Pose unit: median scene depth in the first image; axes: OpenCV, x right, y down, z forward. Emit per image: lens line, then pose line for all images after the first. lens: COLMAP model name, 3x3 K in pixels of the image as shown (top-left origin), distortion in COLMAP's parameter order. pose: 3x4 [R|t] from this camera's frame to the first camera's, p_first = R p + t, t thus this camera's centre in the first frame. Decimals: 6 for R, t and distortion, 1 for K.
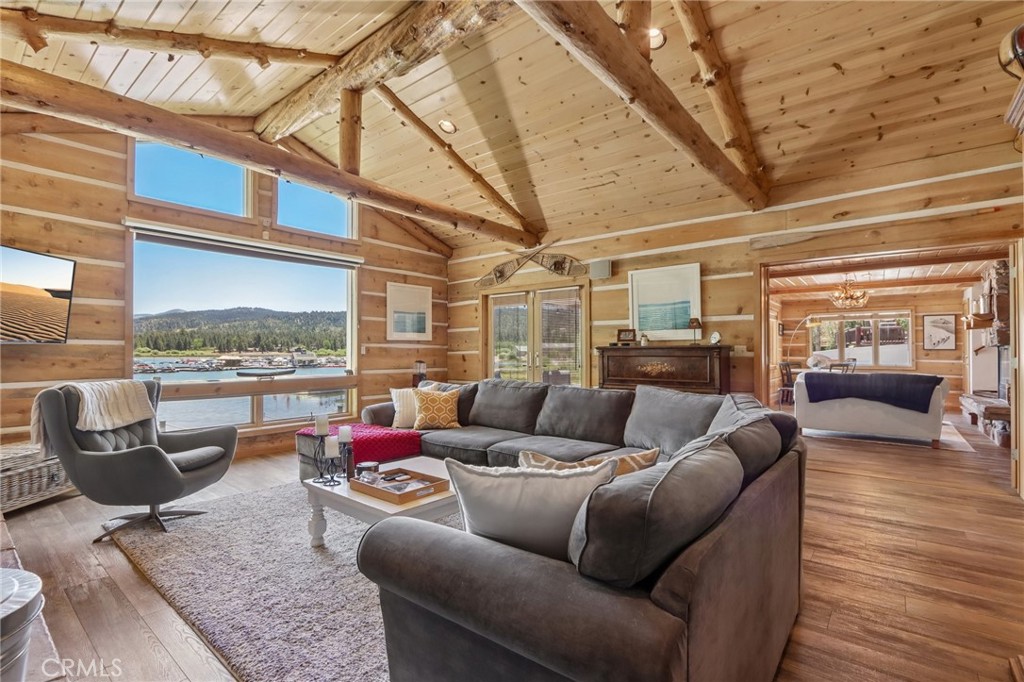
lens RADIAL K [[472.4, 0, 508.1], [0, 472.4, 348.4], [0, 0, 1]] dist [-0.003320, -0.000183]
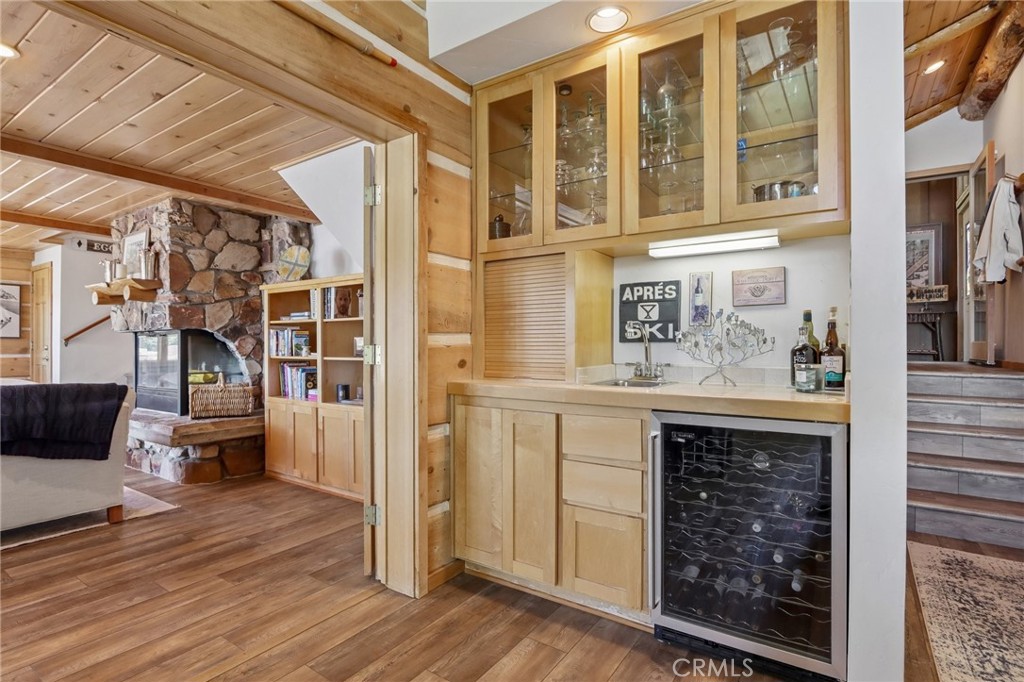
lens RADIAL K [[503.8, 0, 511.6], [0, 503.8, 342.6], [0, 0, 1]] dist [-0.002958, -0.000269]
pose [[-0.083202, -0.000353, 0.996533, 0.278555], [-0.002873, 0.999996, 0.000115, 0.010293], [-0.996529, -0.002853, -0.083202, 0.545006]]
